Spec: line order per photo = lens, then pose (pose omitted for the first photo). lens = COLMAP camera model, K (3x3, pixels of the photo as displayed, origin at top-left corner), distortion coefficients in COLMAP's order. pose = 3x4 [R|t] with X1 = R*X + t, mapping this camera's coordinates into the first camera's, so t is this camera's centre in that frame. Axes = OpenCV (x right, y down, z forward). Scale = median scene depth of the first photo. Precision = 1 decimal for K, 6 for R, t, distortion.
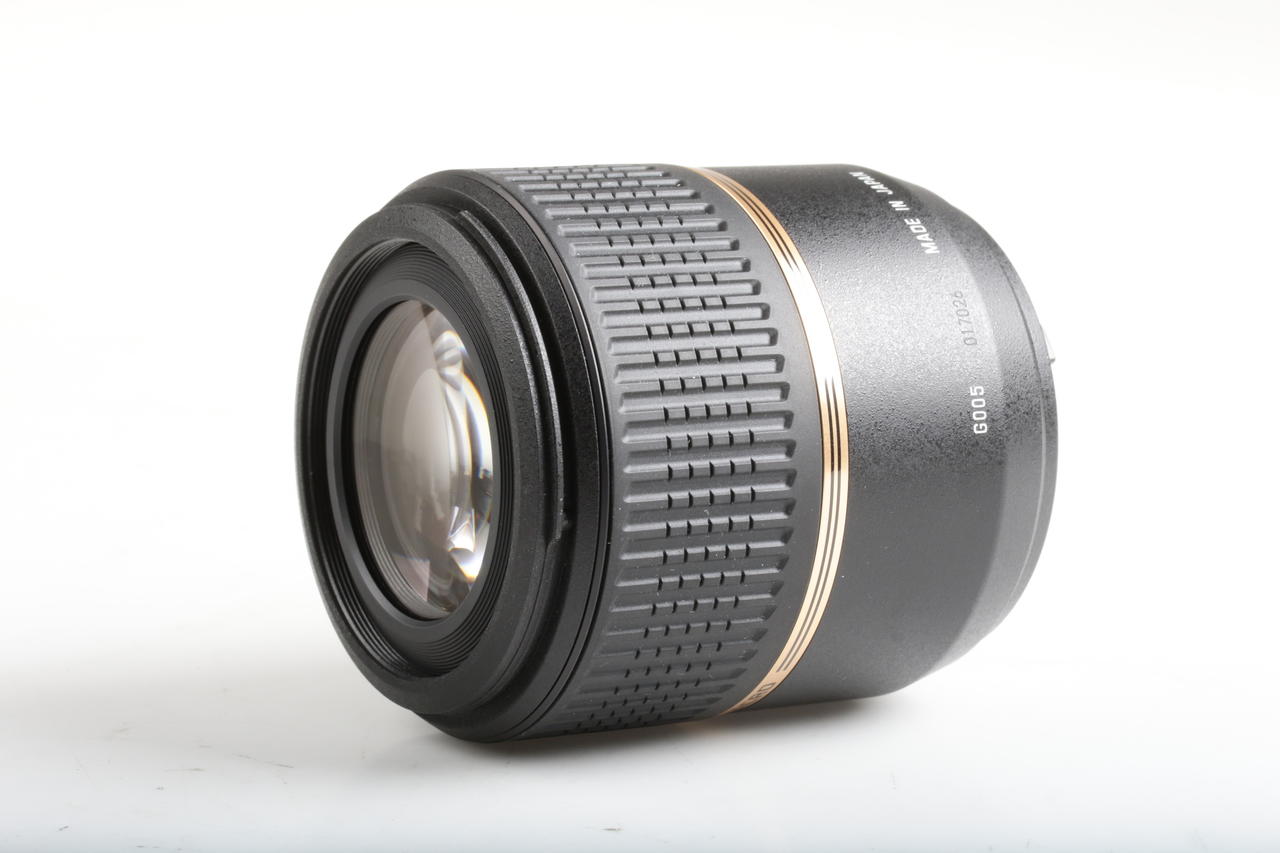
lens RADIAL K [[3711.5, 0, 640.0], [0, 3711.5, 426.5], [0, 0, 1]] dist [-0.047655, 0.264359]
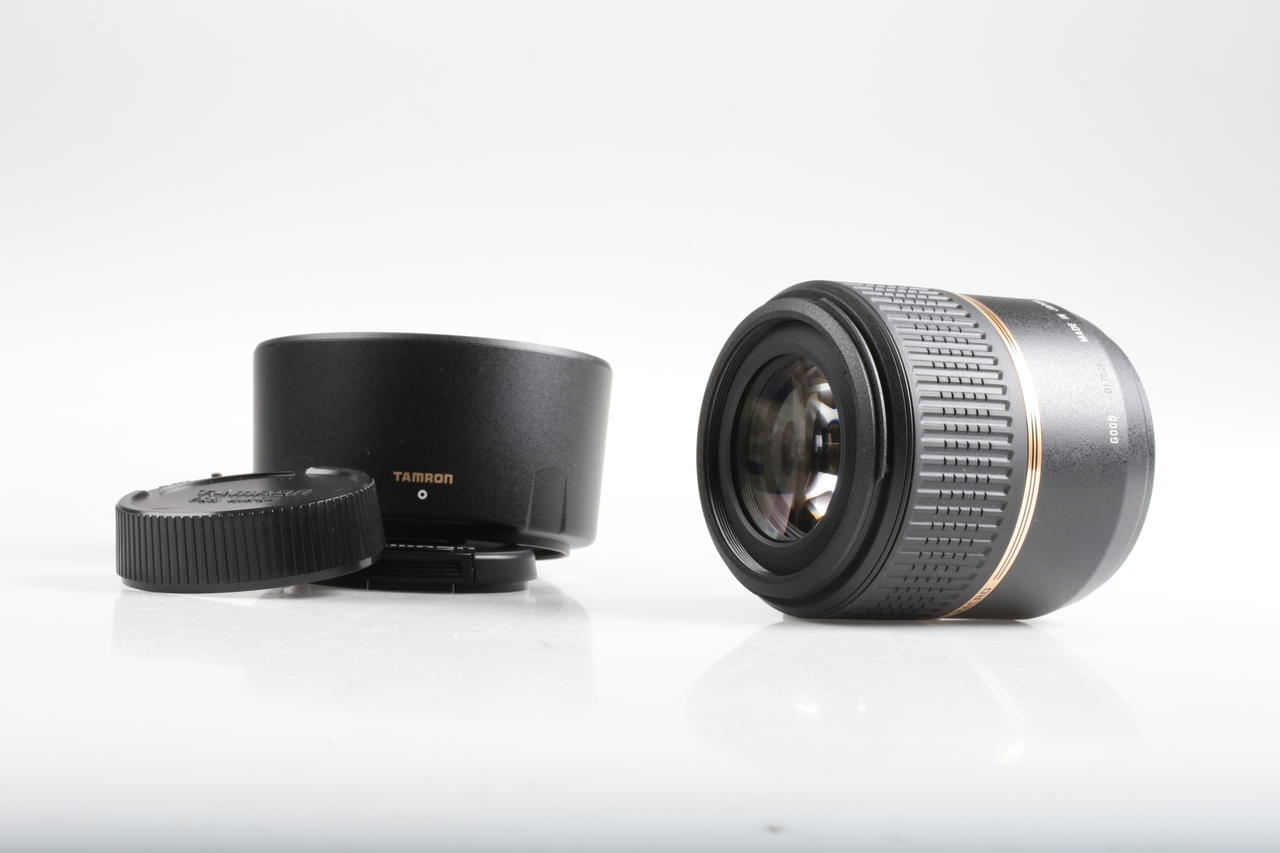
lens RADIAL K [[3711.5, 0, 640.0], [0, 3711.5, 426.5], [0, 0, 1]] dist [-0.047655, 0.264359]
pose [[0.998553, 0.031356, 0.043683, -0.206377], [-0.024405, 0.988164, -0.151447, 0.265111], [-0.047915, 0.150162, 0.987500, -0.693739]]
